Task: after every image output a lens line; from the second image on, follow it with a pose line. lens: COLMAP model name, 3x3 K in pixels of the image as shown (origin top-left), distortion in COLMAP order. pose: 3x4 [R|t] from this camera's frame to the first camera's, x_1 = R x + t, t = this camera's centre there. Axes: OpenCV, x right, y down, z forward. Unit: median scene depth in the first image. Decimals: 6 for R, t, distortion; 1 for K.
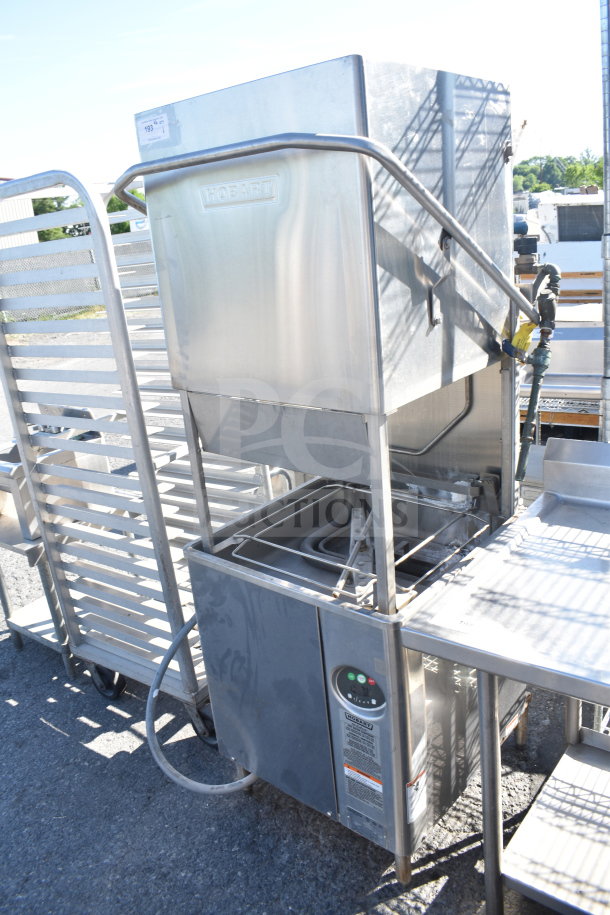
lens RADIAL K [[707.5, 0, 305.0], [0, 707.5, 457.5], [0, 0, 1]] dist [-0.089235, -0.005189]
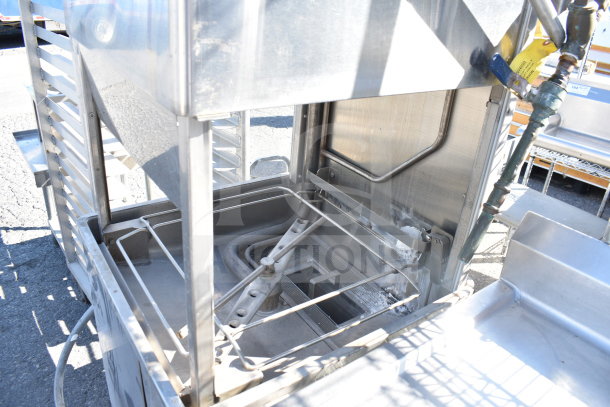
lens RADIAL K [[471.6, 0, 305.0], [0, 471.6, 203.5], [0, 0, 1]] dist [-0.089235, -0.005189]
pose [[0.952631, 0.261626, -0.155070, 0.196095], [-0.236412, 0.957783, 0.163588, -0.057495], [0.191322, -0.119179, 0.974265, 0.483287]]
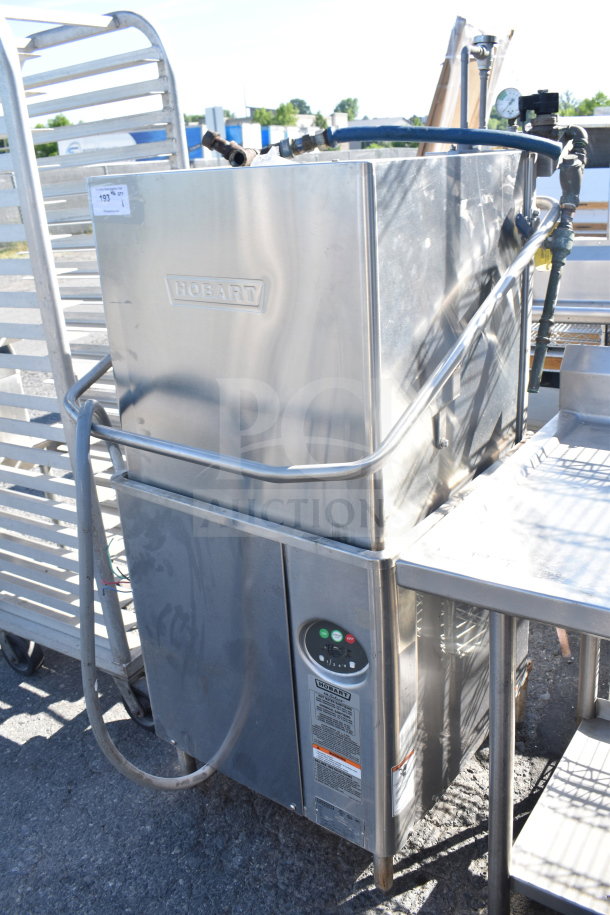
lens RADIAL K [[773.7, 0, 305.0], [0, 773.7, 457.5], [0, 0, 1]] dist [-0.086569, -0.000945]
pose [[0.997778, 0.009180, 0.065995, -0.012706], [-0.011914, 0.999081, 0.041163, 0.068816], [-0.065557, -0.041858, 0.996971, 0.125469]]
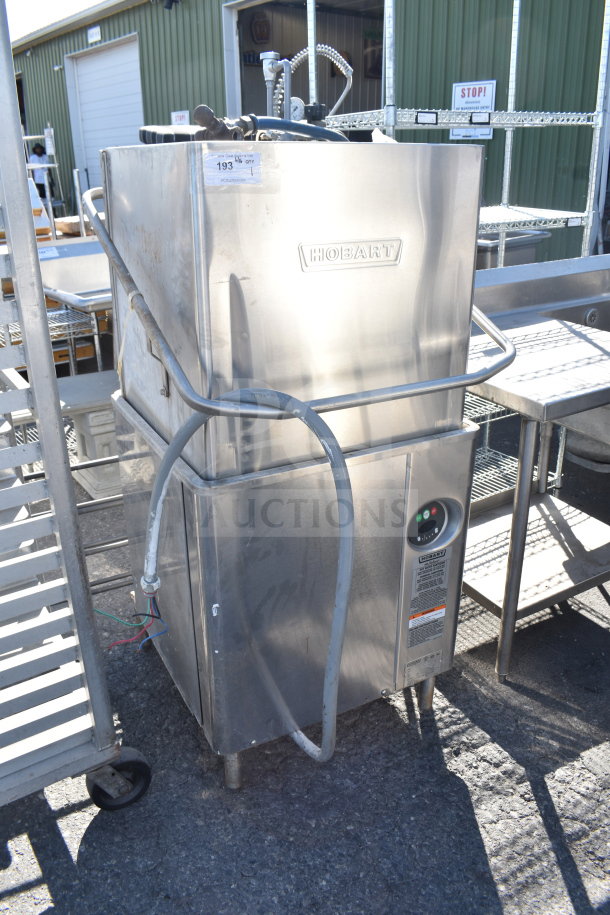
lens RADIAL K [[722.1, 0, 305.0], [0, 722.1, 457.5], [0, 0, 1]] dist [-0.096856, -0.000288]
pose [[0.372652, -0.280197, 0.884658, -0.778855], [0.274397, 0.943966, 0.183395, -0.003042], [-0.886474, 0.174405, 0.428657, 0.606400]]
